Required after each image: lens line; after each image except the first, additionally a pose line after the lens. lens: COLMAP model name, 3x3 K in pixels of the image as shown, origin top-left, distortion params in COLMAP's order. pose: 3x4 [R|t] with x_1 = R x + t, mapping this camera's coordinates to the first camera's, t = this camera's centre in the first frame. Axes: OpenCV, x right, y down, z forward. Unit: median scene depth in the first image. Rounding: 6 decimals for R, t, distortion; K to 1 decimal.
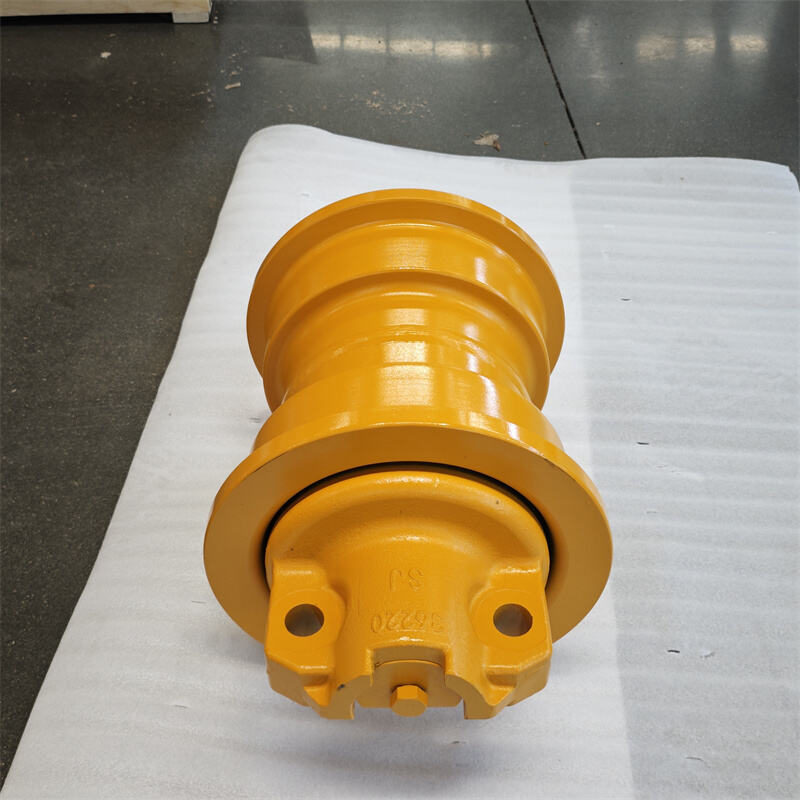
lens RADIAL K [[1005.8, 0, 397.6], [0, 1005.8, 384.0], [0, 0, 1]] dist [0.025173, -0.085859]
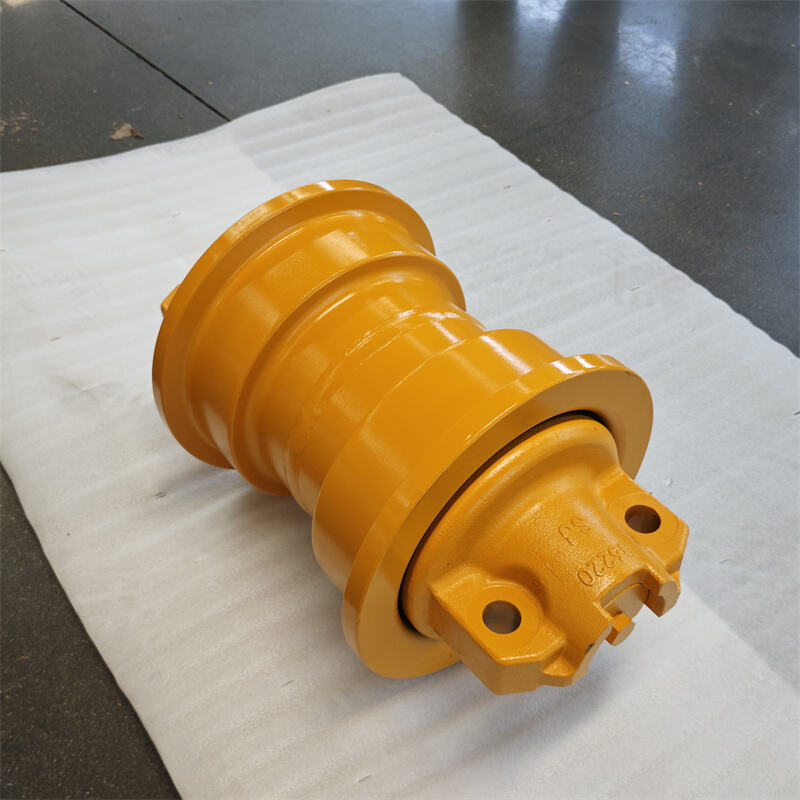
lens RADIAL K [[1021.8, 0, 398.3], [0, 1021.8, 385.6], [0, 0, 1]] dist [0.014929, -0.045435]
pose [[0.783380, -0.410771, 0.466457, -0.342465], [0.382195, 0.910185, 0.159659, -0.112326], [-0.490145, 0.053204, 0.870015, 0.084580]]
